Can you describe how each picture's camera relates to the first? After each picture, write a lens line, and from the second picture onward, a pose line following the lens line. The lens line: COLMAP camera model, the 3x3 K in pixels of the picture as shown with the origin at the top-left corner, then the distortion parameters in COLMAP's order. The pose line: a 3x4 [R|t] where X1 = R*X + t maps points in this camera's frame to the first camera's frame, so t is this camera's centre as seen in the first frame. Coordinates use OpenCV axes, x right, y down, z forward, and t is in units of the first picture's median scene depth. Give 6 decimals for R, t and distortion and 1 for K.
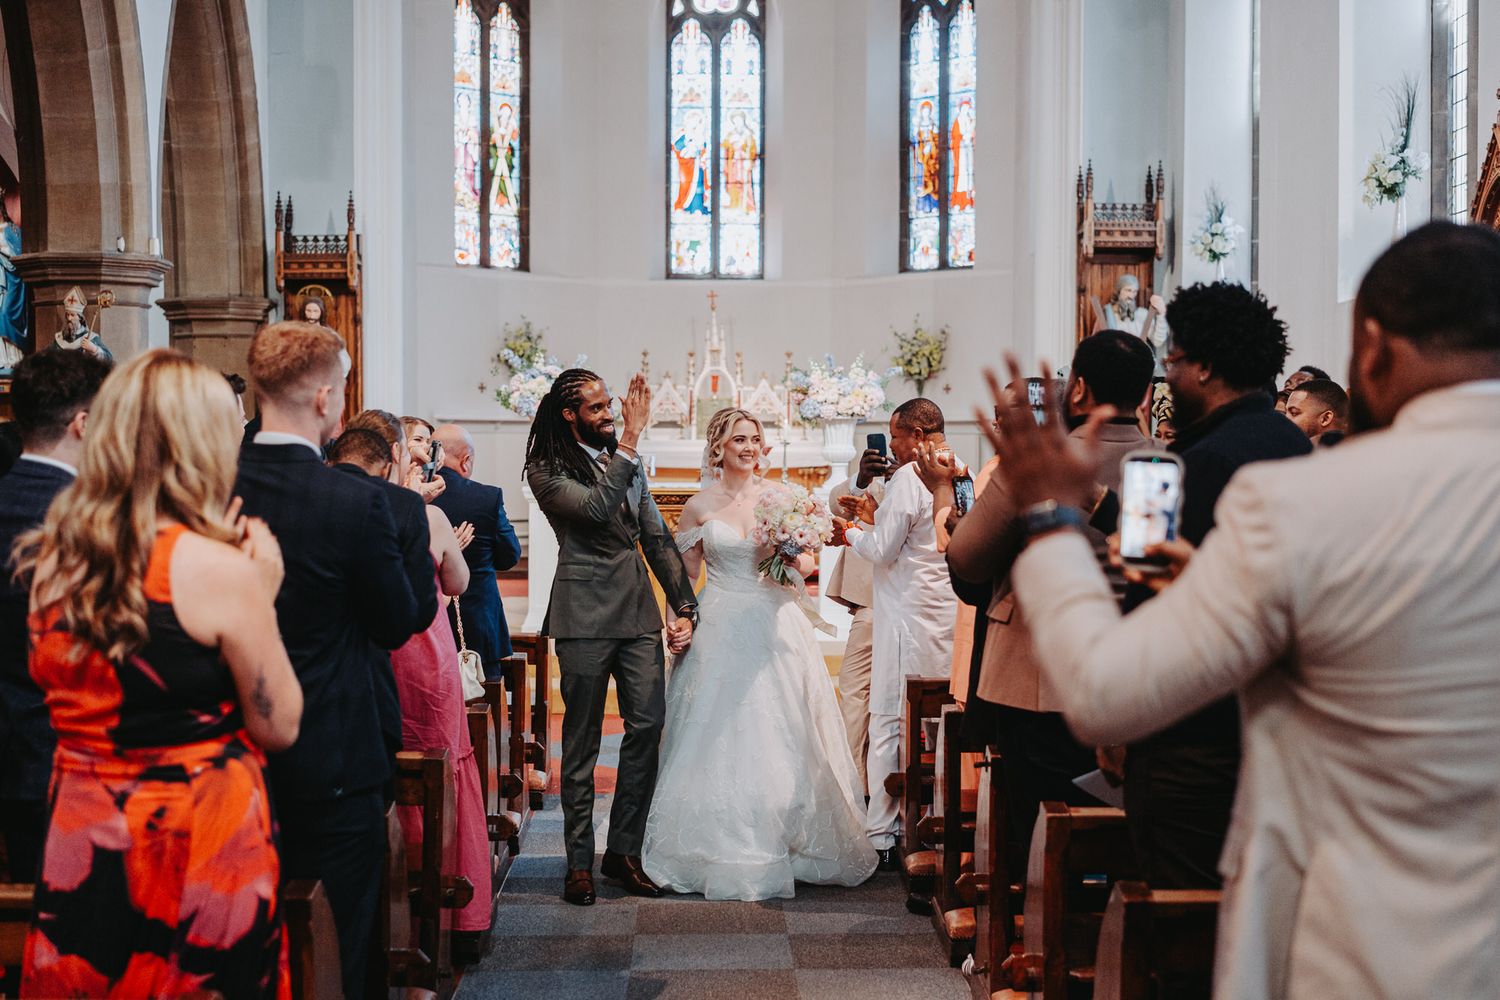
lens RADIAL K [[2141.9, 0, 749.0], [0, 2141.9, 500.3], [0, 0, 1]] dist [0.002514, 0.000000]
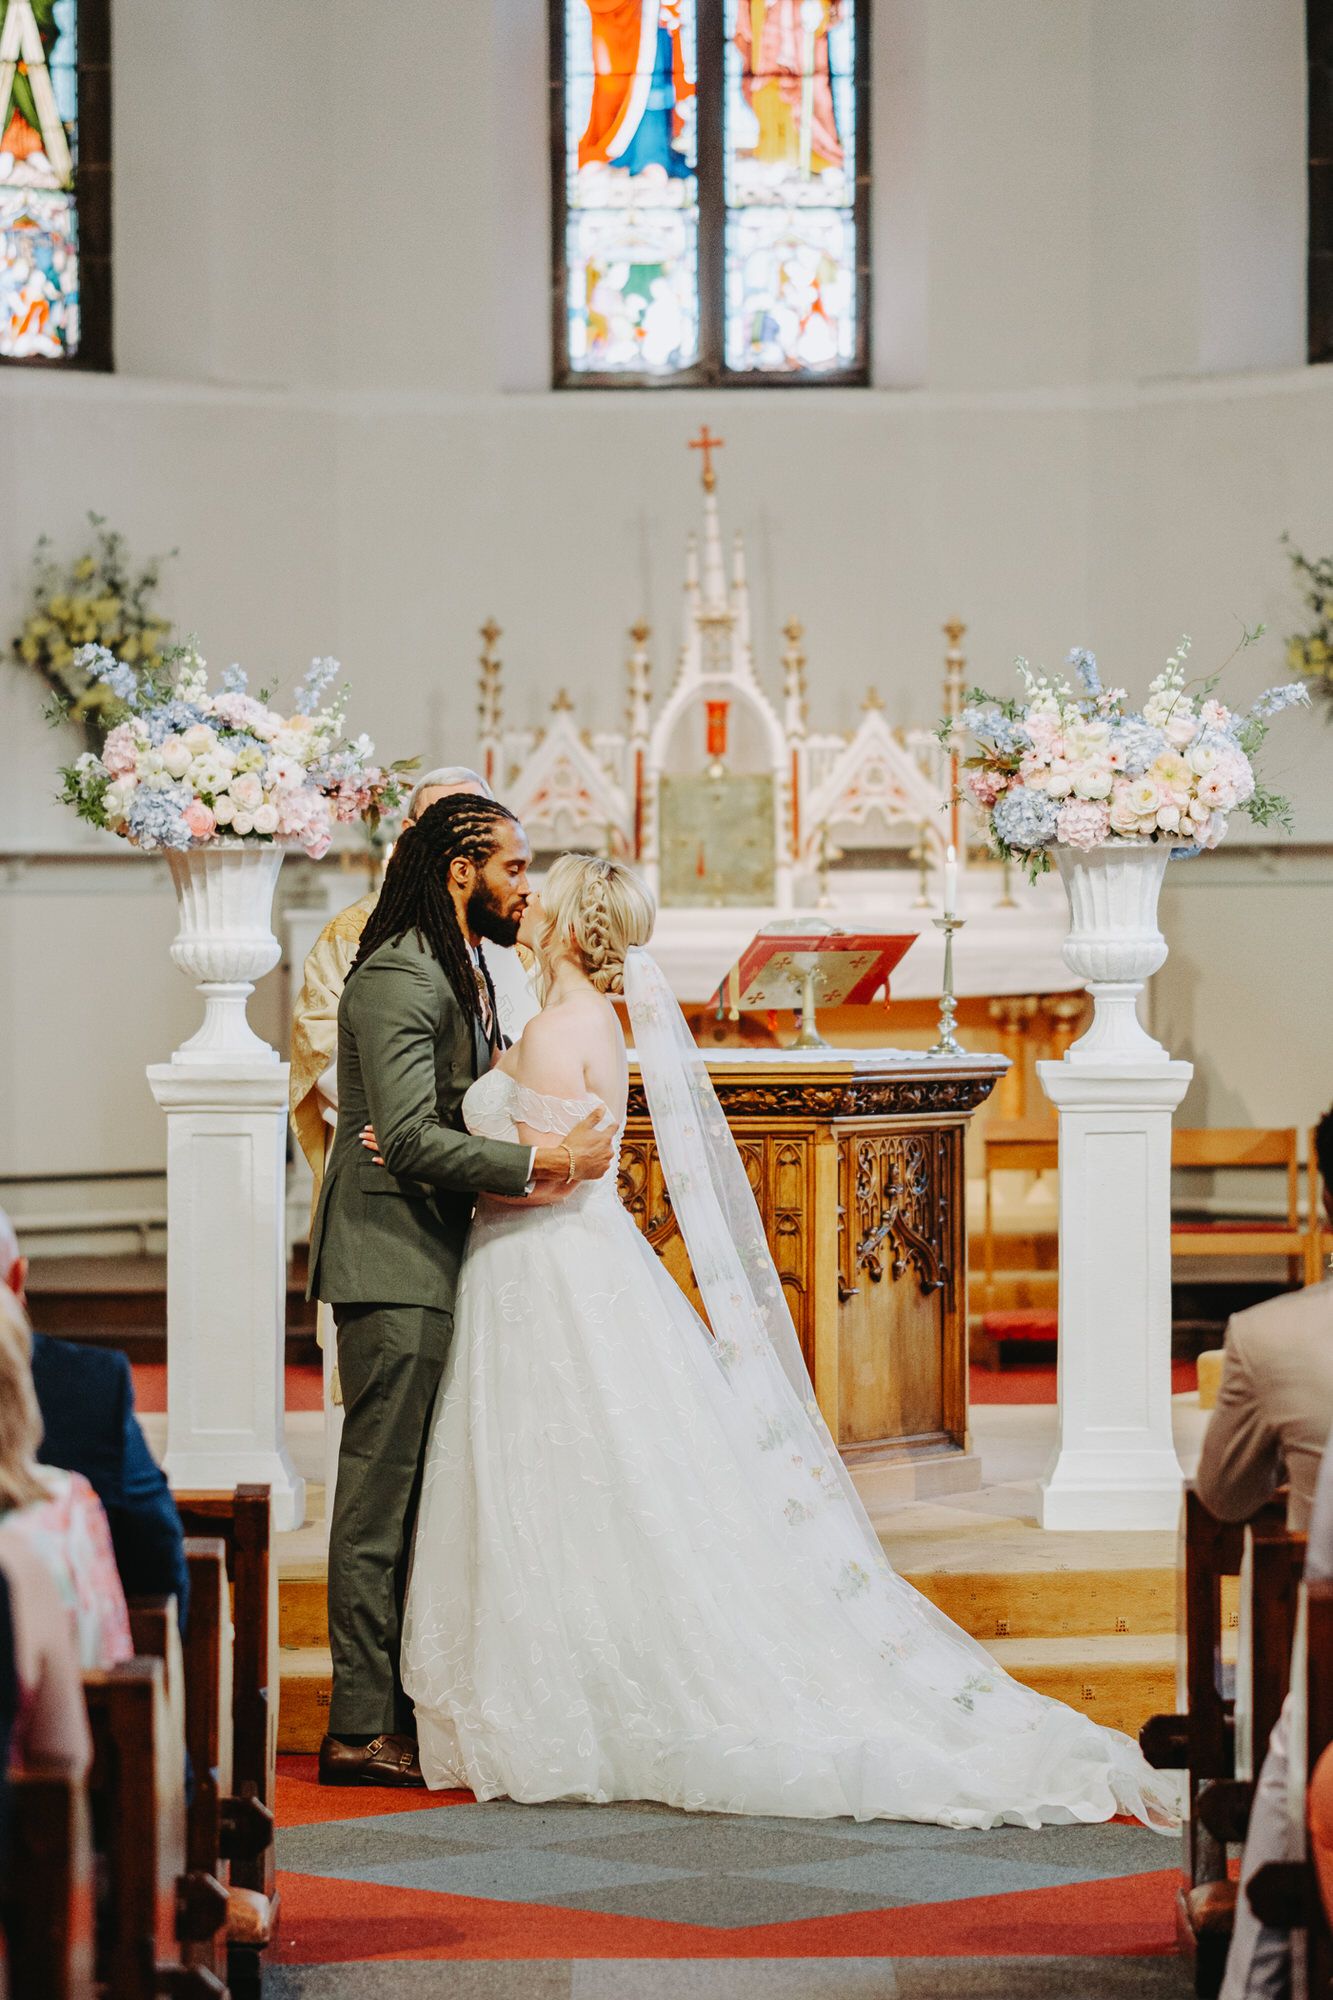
lens RADIAL K [[7789.3, 0, 667.3], [0, 7789.3, 998.6], [0, 0, 1]] dist [0.178304, 0.000000]
pose [[0.999808, -0.009302, -0.017265, -0.003861], [0.009053, 0.999855, -0.014440, 0.000937], [0.017396, 0.014281, 0.999747, -0.126003]]
